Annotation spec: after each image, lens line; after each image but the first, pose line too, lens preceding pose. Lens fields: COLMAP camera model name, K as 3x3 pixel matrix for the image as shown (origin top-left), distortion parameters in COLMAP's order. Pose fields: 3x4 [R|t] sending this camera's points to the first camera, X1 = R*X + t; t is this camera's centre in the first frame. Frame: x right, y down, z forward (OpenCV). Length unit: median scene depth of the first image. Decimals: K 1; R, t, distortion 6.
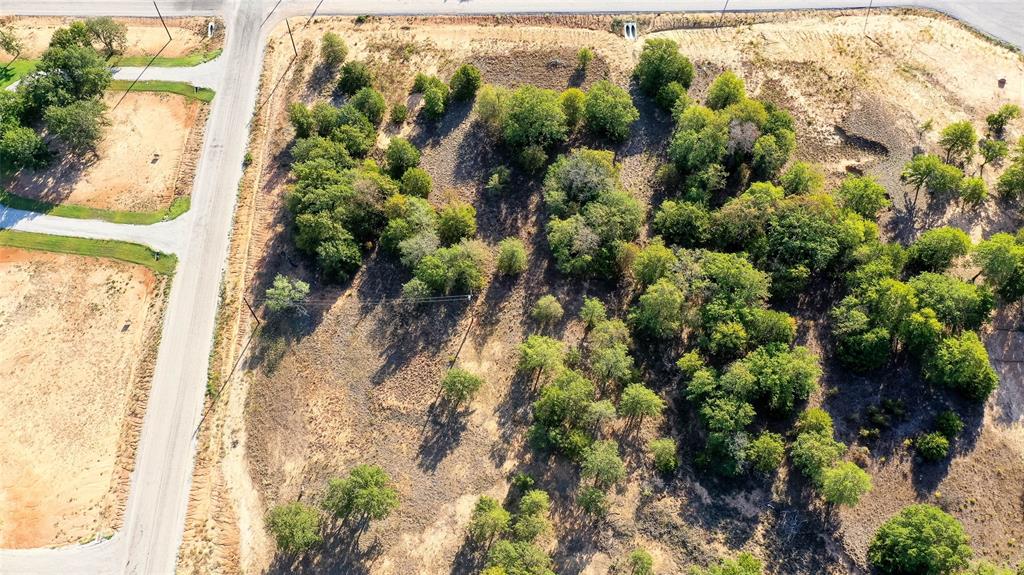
lens RADIAL K [[804.3, 0, 503.9], [0, 804.3, 286.8], [0, 0, 1]] dist [0.005469, -0.002216]
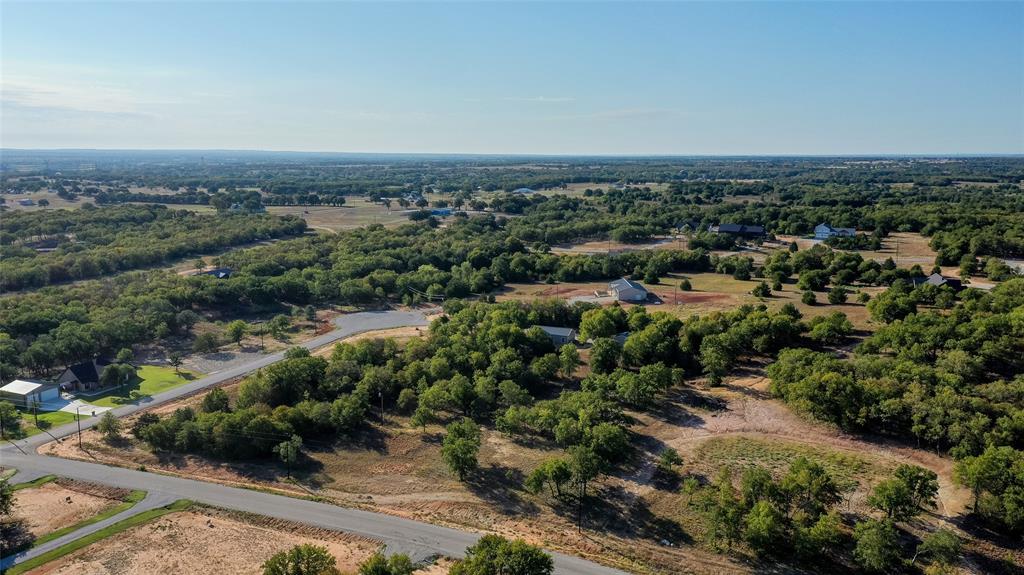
lens RADIAL K [[804.3, 0, 510.6], [0, 804.3, 284.7], [0, 0, 1]] dist [0.005469, -0.002216]
pose [[0.415245, -0.137858, 0.899204, -1.241811], [0.806874, 0.512329, -0.294062, 0.537048], [-0.420149, 0.847652, 0.323976, 0.183610]]
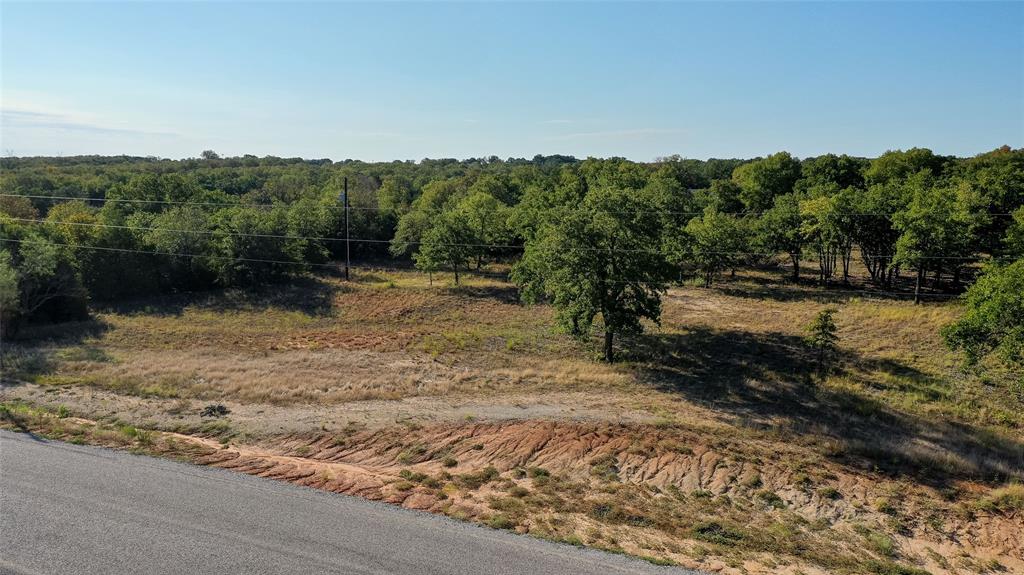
lens RADIAL K [[804.3, 0, 512.1], [0, 804.3, 288.7], [0, 0, 1]] dist [0.005469, -0.002216]
pose [[0.442776, -0.120977, 0.888434, -0.494251], [0.793235, 0.514784, -0.325233, 0.325064], [-0.418005, 0.848742, 0.323897, 0.758906]]
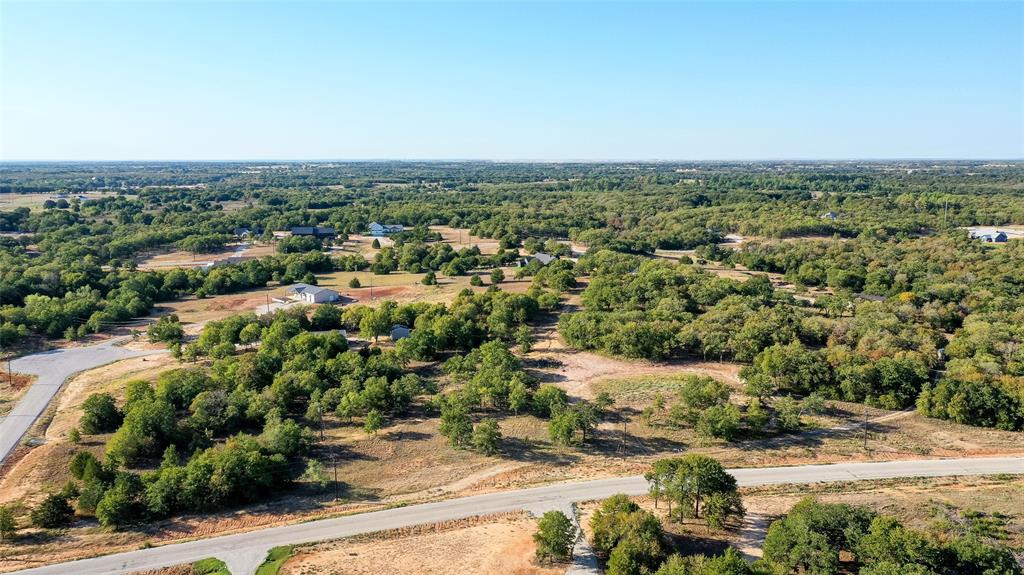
lens RADIAL K [[804.3, 0, 514.4], [0, 804.3, 291.0], [0, 0, 1]] dist [0.005469, -0.002216]
pose [[-0.299788, -0.146475, 0.942694, -1.464604], [0.849281, 0.409142, 0.333654, -0.259768], [-0.434568, 0.900637, 0.001742, 0.592380]]
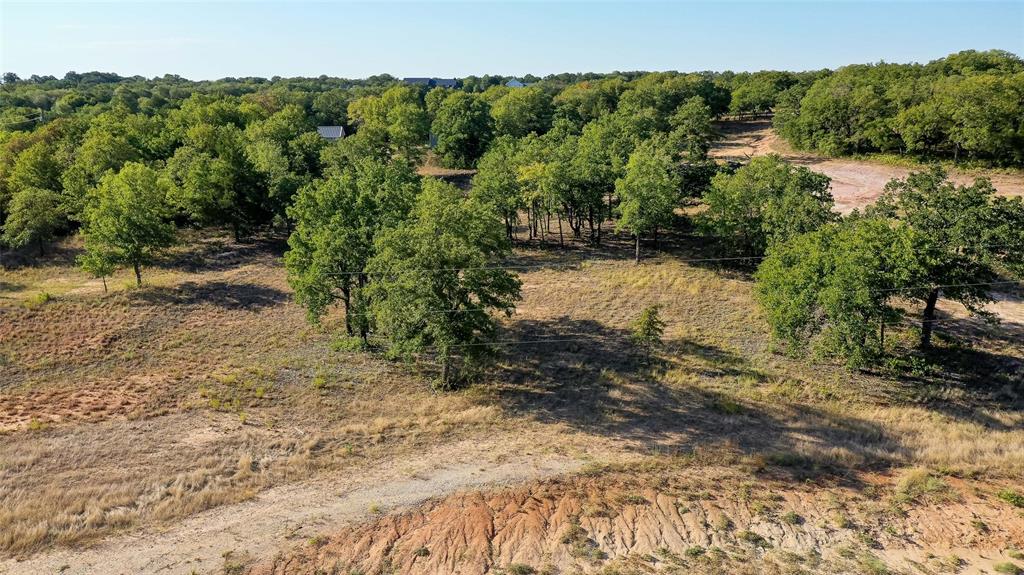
lens RADIAL K [[804.3, 0, 511.3], [0, 804.3, 290.8], [0, 0, 1]] dist [0.005469, -0.002216]
pose [[-0.071817, -0.239394, 0.968263, -0.474433], [0.887556, 0.427572, 0.171544, 0.226444], [-0.455069, 0.871707, 0.181769, 0.775807]]
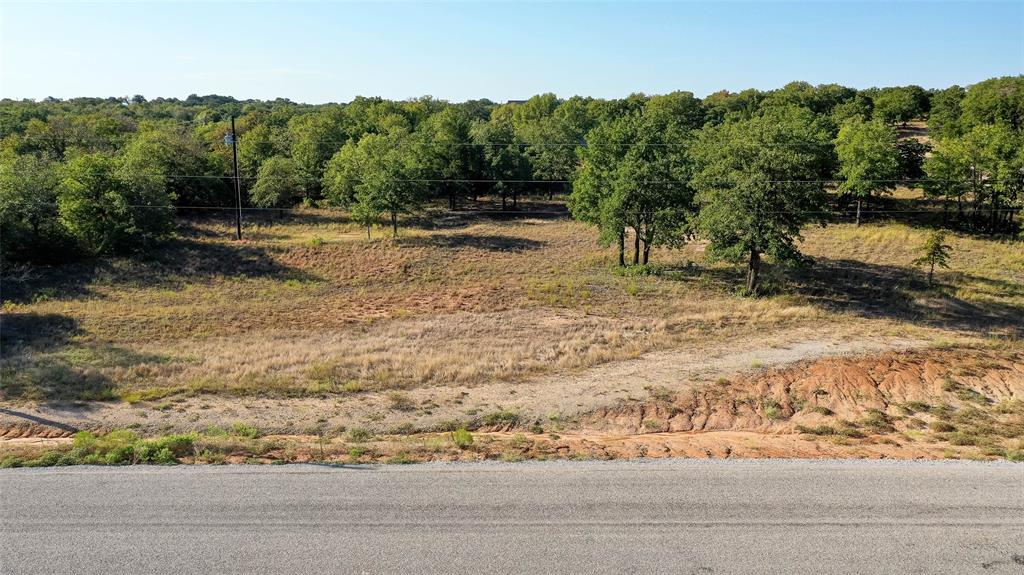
lens RADIAL K [[804.3, 0, 519.2], [0, 804.3, 283.9], [0, 0, 1]] dist [0.005469, -0.002216]
pose [[0.021098, -0.198156, 0.979943, -0.513178], [0.885581, 0.458606, 0.073670, 0.164894], [-0.464006, 0.866265, 0.185159, 0.845952]]
